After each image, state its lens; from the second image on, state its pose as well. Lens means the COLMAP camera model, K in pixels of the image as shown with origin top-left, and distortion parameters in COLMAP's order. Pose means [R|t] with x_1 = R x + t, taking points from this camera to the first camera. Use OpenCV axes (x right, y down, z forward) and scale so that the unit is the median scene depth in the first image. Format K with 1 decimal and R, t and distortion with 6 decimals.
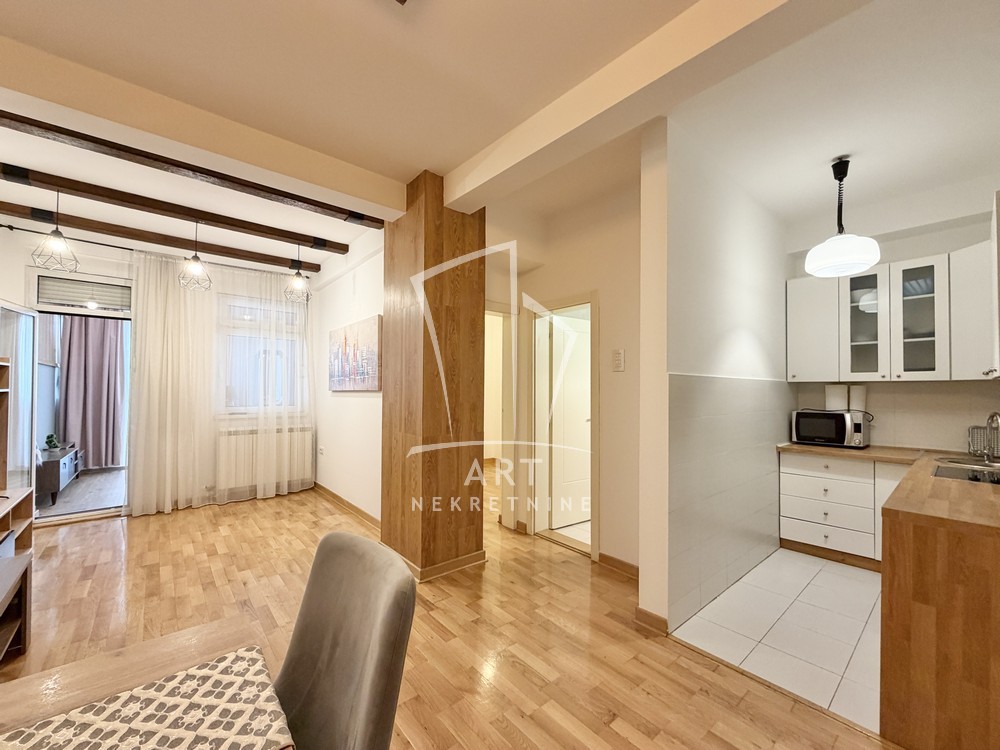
lens RADIAL K [[403.3, 0, 495.7], [0, 403.3, 385.4], [0, 0, 1]] dist [-0.000981, -0.000278]
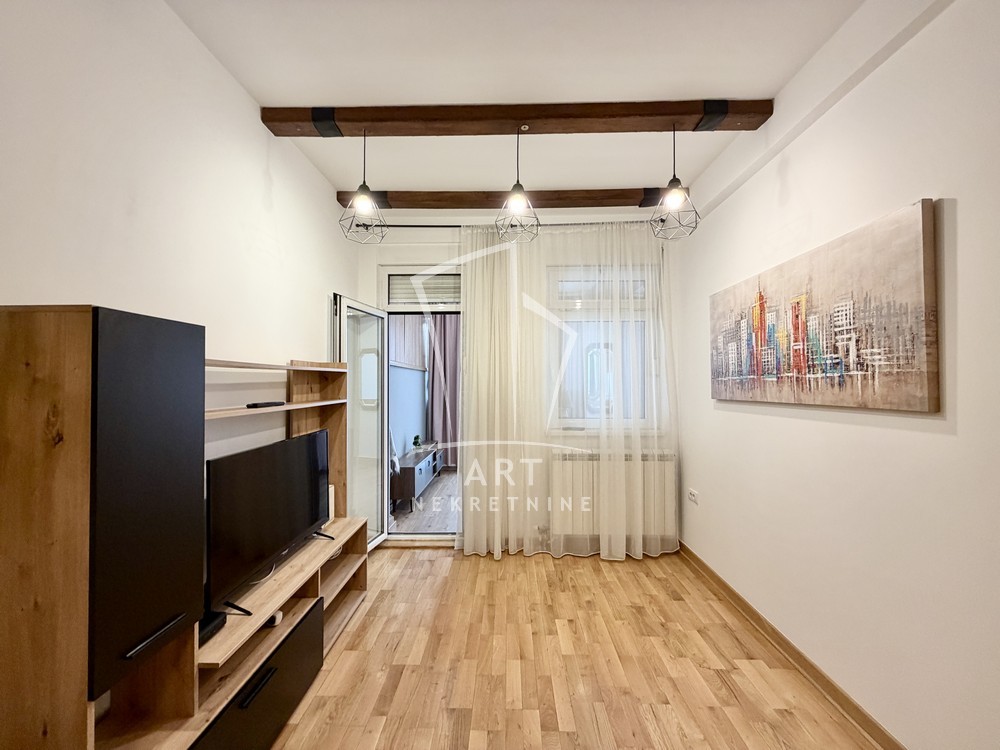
lens RADIAL K [[396.3, 0, 497.2], [0, 396.3, 377.3], [0, 0, 1]] dist [-0.000788, -0.000170]
pose [[0.746218, -0.018219, -0.665452, -0.339176], [0.014567, 0.999833, -0.011038, -0.019373], [0.665542, -0.001457, 0.746359, 0.482229]]
